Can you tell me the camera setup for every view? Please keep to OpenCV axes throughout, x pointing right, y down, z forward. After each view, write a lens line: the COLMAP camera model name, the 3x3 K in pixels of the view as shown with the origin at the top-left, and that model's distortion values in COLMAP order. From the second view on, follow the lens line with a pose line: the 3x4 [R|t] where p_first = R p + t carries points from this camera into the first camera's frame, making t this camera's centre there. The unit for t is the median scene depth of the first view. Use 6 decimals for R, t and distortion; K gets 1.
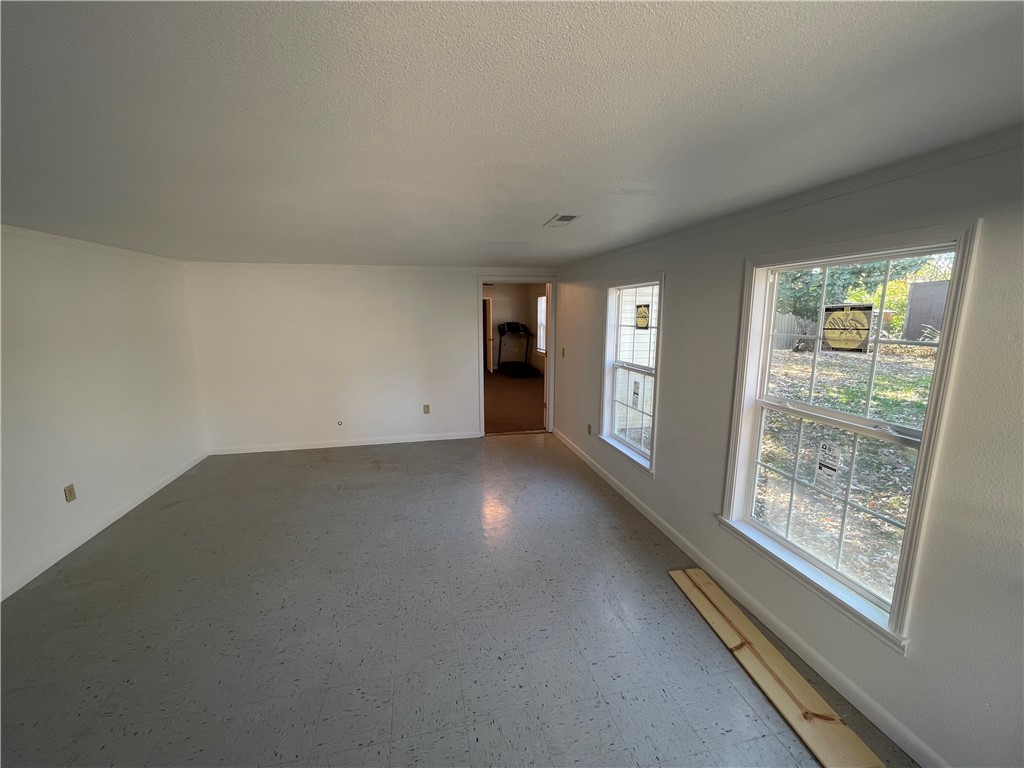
lens RADIAL K [[421.1, 0, 510.4], [0, 421.1, 384.4], [0, 0, 1]] dist [-0.007961, -0.000277]
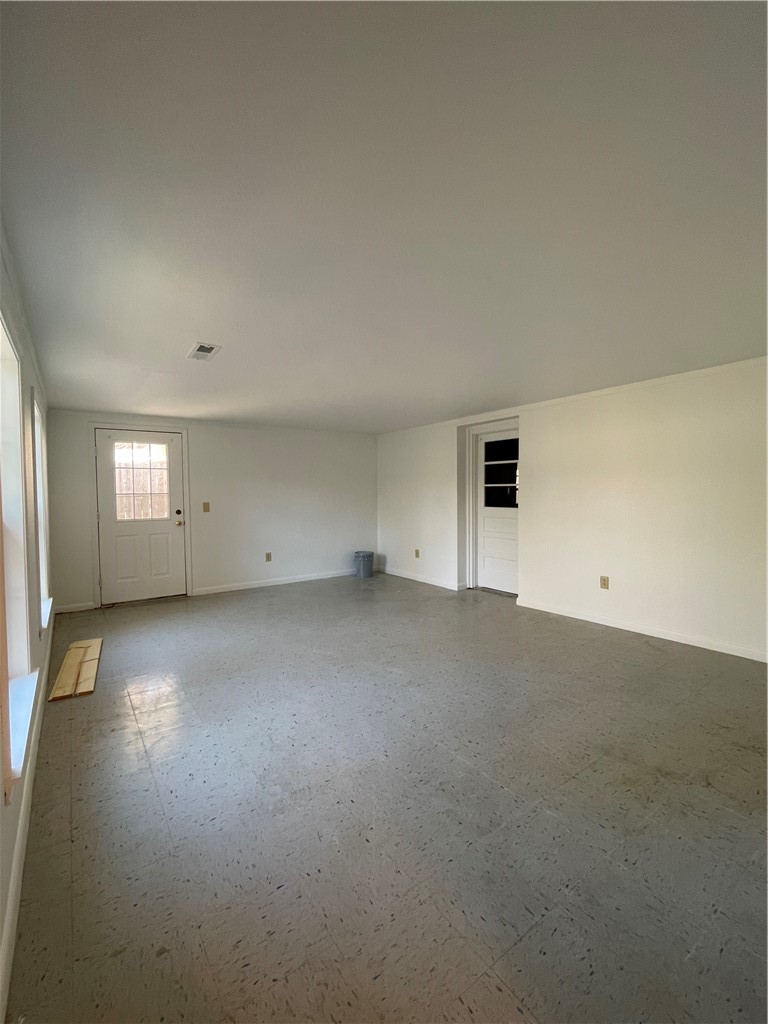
lens RADIAL K [[421.1, 0, 377.0], [0, 421.1, 510.5], [0, 0, 1]] dist [-0.007961, -0.000277]
pose [[-0.917597, 0.031646, -0.396250, 0.122729], [-0.054060, 0.977631, 0.203263, -0.192622], [0.393818, 0.207935, -0.895360, 1.863497]]
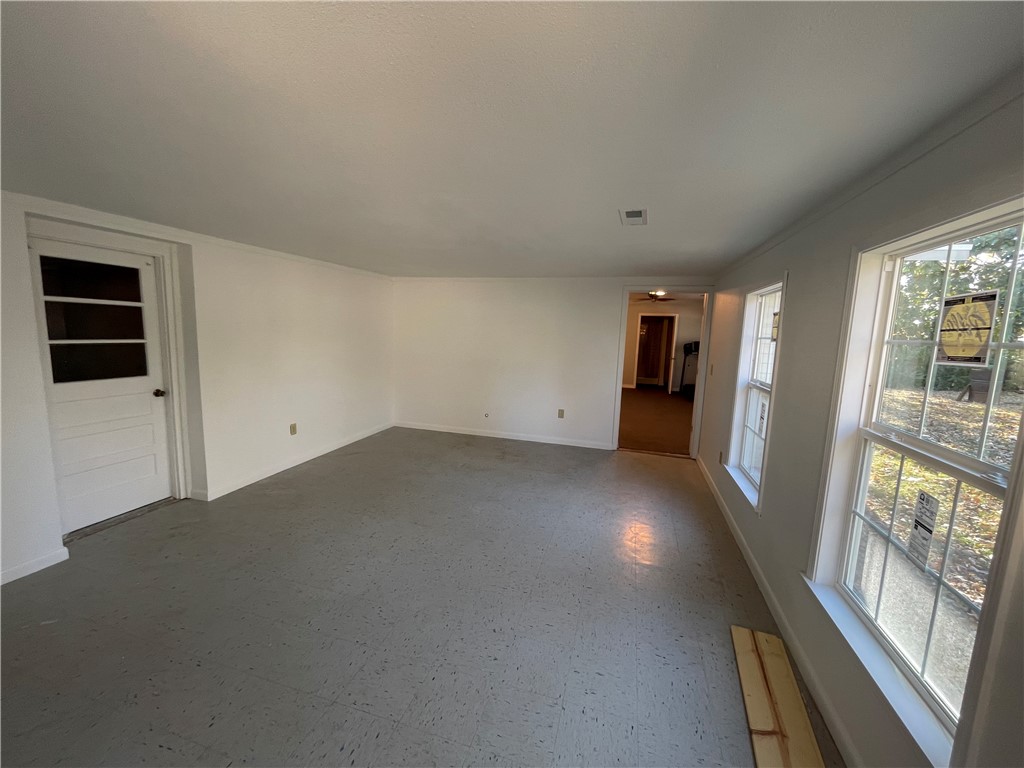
lens RADIAL K [[421.1, 0, 506.2], [0, 421.1, 384.3], [0, 0, 1]] dist [-0.007961, -0.000277]
pose [[0.874296, 0.097222, -0.475558, 0.301085], [-0.119909, 0.992630, -0.017518, 0.038071], [0.470350, 0.072339, 0.879510, 0.030408]]
